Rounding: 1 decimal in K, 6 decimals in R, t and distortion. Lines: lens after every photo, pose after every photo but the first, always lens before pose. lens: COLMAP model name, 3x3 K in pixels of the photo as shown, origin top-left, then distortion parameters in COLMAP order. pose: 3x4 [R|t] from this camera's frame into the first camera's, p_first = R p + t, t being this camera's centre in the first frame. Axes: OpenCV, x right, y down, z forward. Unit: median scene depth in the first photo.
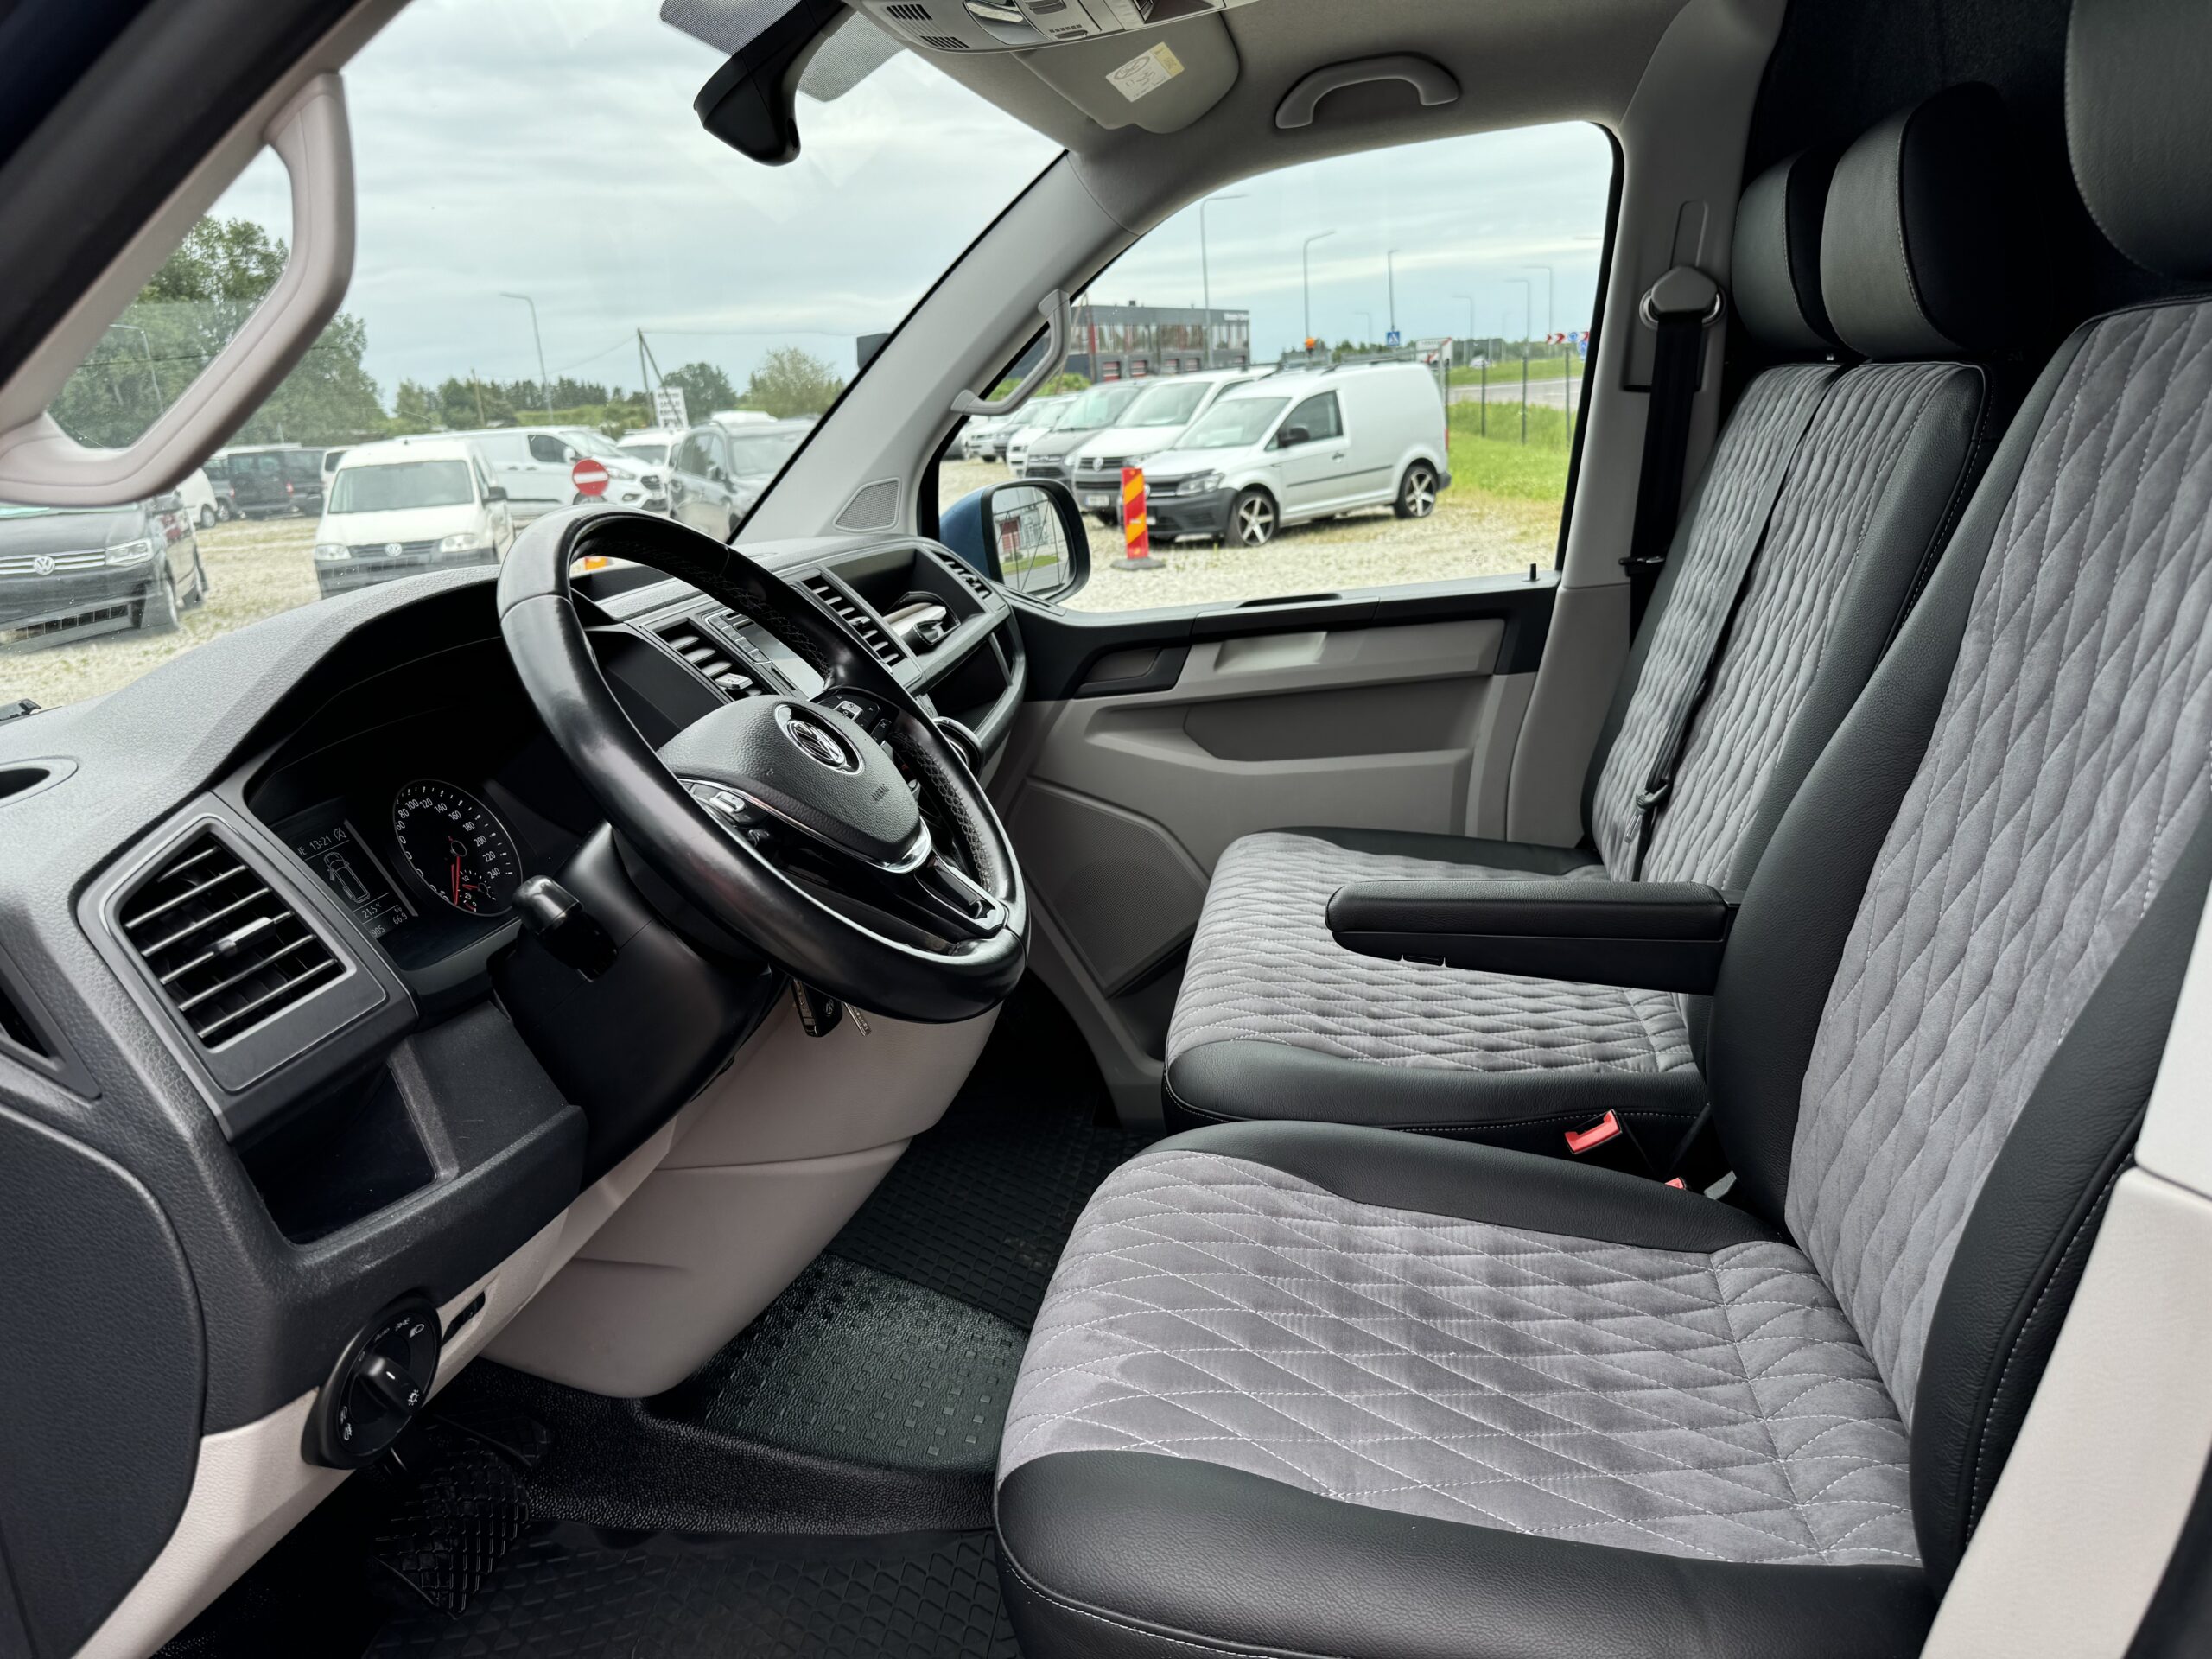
lens RADIAL K [[1559.3, 0, 1087.8], [0, 1559.3, 817.3], [0, 0, 1]] dist [0.026671, -0.027672]
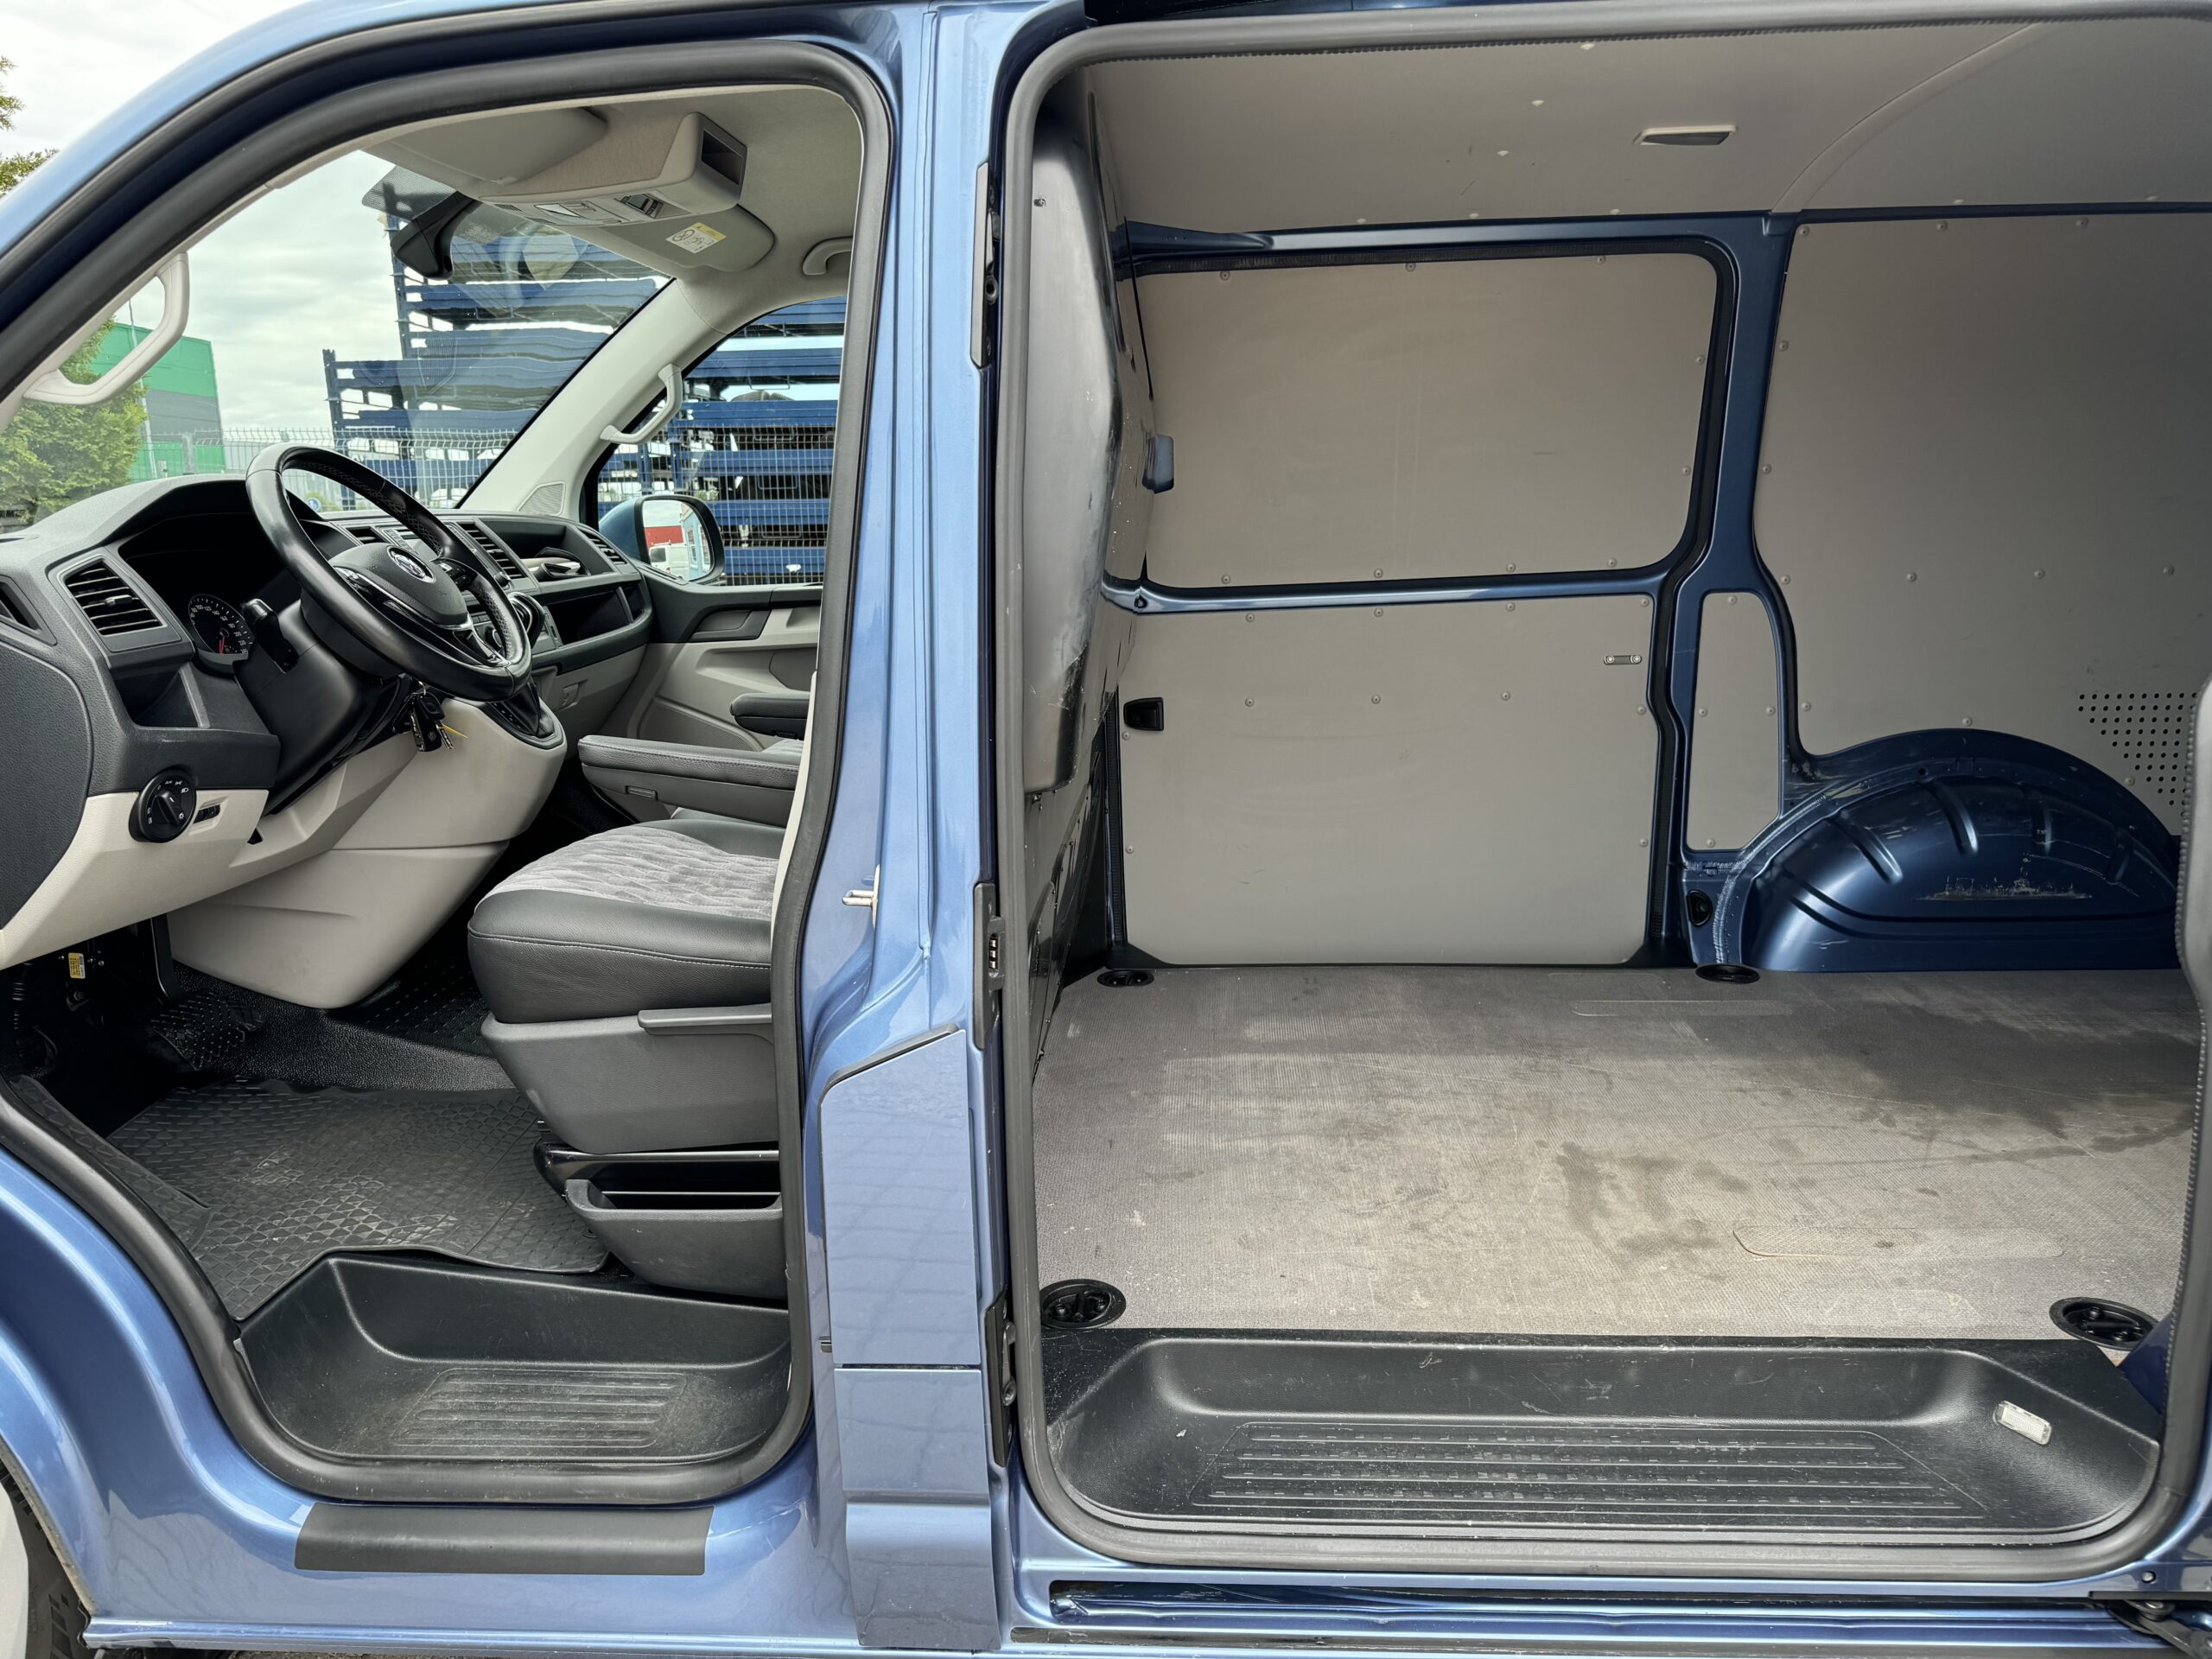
lens RADIAL K [[1559.3, 0, 1085.9], [0, 1559.3, 801.3], [0, 0, 1]] dist [0.026671, -0.027672]
pose [[0.994306, 0.033417, 0.101186, 0.483446], [-0.026445, 0.997233, -0.069473, 0.361805], [-0.103227, 0.066402, 0.992439, -1.047091]]
